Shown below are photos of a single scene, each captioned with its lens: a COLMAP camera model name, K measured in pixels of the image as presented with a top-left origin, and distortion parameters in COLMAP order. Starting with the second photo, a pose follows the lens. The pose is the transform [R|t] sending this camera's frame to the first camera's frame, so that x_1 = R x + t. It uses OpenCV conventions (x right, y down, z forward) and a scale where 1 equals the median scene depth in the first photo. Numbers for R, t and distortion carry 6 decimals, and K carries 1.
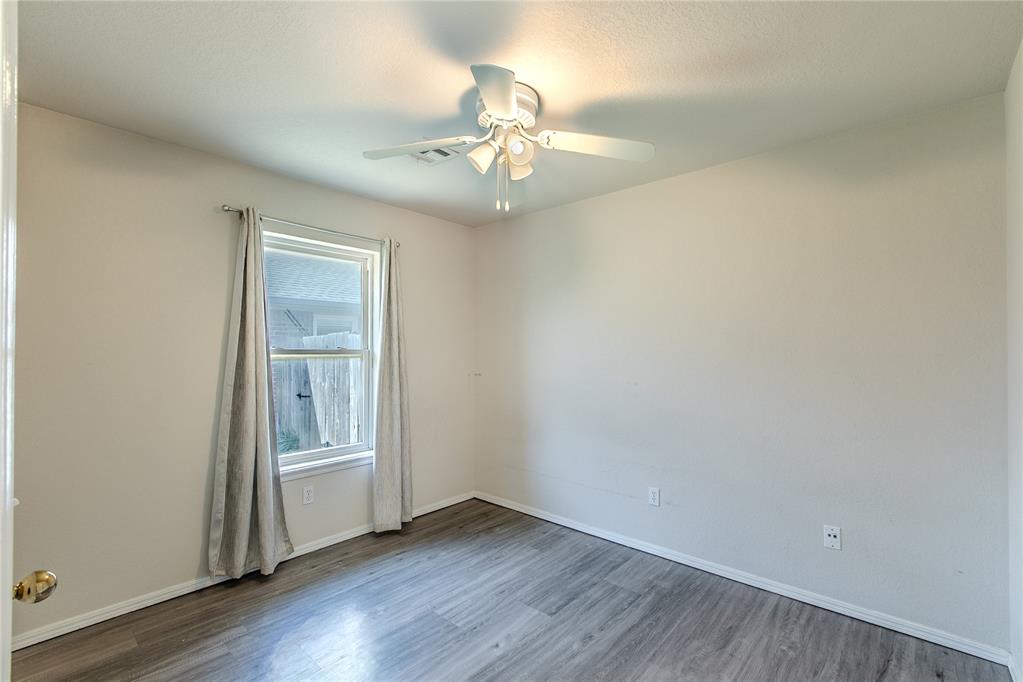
lens RADIAL K [[452.6, 0, 513.0], [0, 452.6, 343.8], [0, 0, 1]] dist [0.000014, -0.000051]
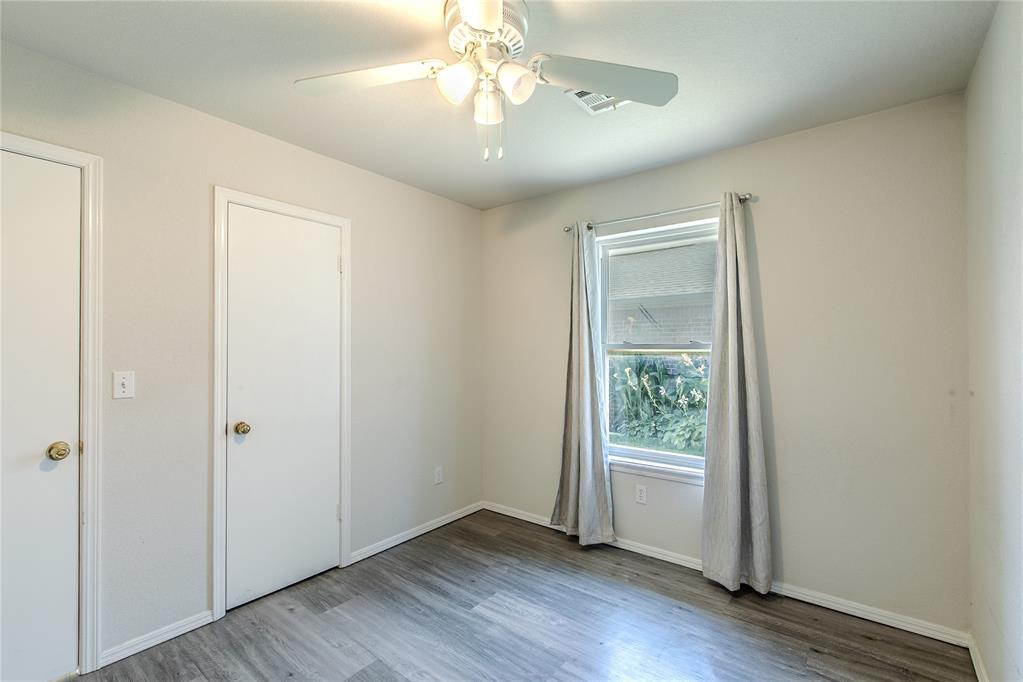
lens RADIAL K [[452.6, 0, 513.0], [0, 452.6, 343.8], [0, 0, 1]] dist [0.000014, -0.000051]
pose [[0.064733, -0.012323, -0.997826, 0.539472], [0.015116, 0.999821, -0.011367, 0.020480], [0.997788, -0.014347, 0.064908, 0.719278]]
